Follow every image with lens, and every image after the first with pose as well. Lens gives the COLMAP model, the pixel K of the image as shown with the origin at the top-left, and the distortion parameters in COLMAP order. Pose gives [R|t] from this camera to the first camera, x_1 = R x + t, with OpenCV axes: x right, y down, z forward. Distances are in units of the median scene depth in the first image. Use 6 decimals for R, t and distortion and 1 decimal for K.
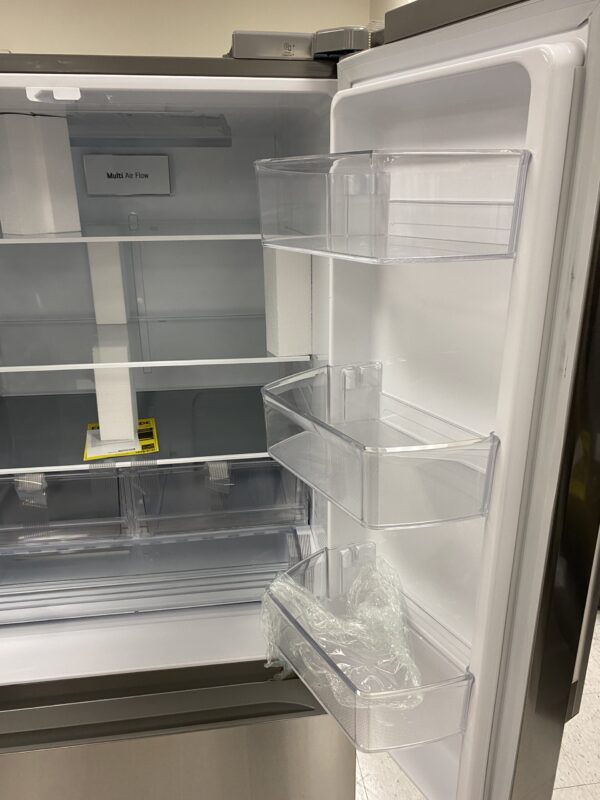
lens RADIAL K [[605.6, 0, 316.7], [0, 605.6, 399.0], [0, 0, 1]] dist [-0.004096, -0.008725]
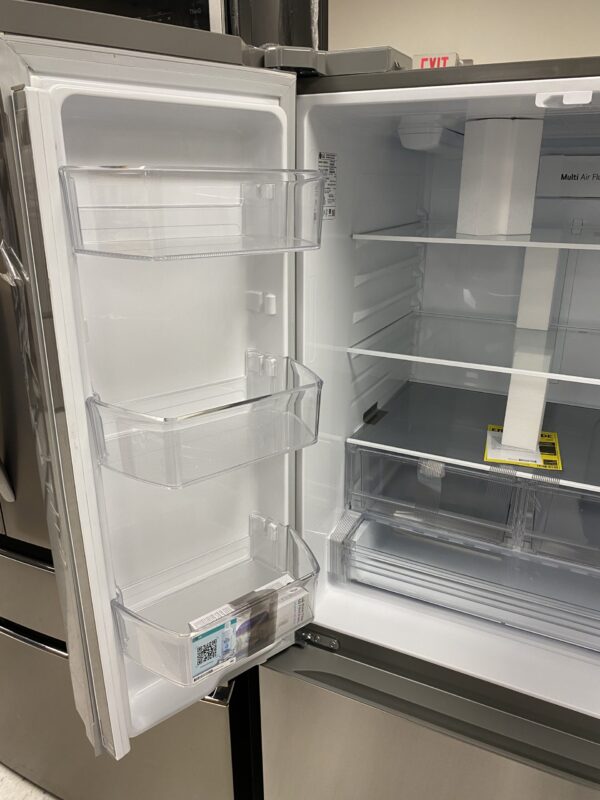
lens RADIAL K [[614.5, 0, 300.0], [0, 614.5, 400.0], [0, 0, 1]] dist [-0.003074, -0.000929]
pose [[0.823762, 0.194101, -0.532673, -0.106633], [-0.190518, 0.979701, 0.062363, -0.002789], [0.533965, 0.050111, 0.844020, -0.033583]]
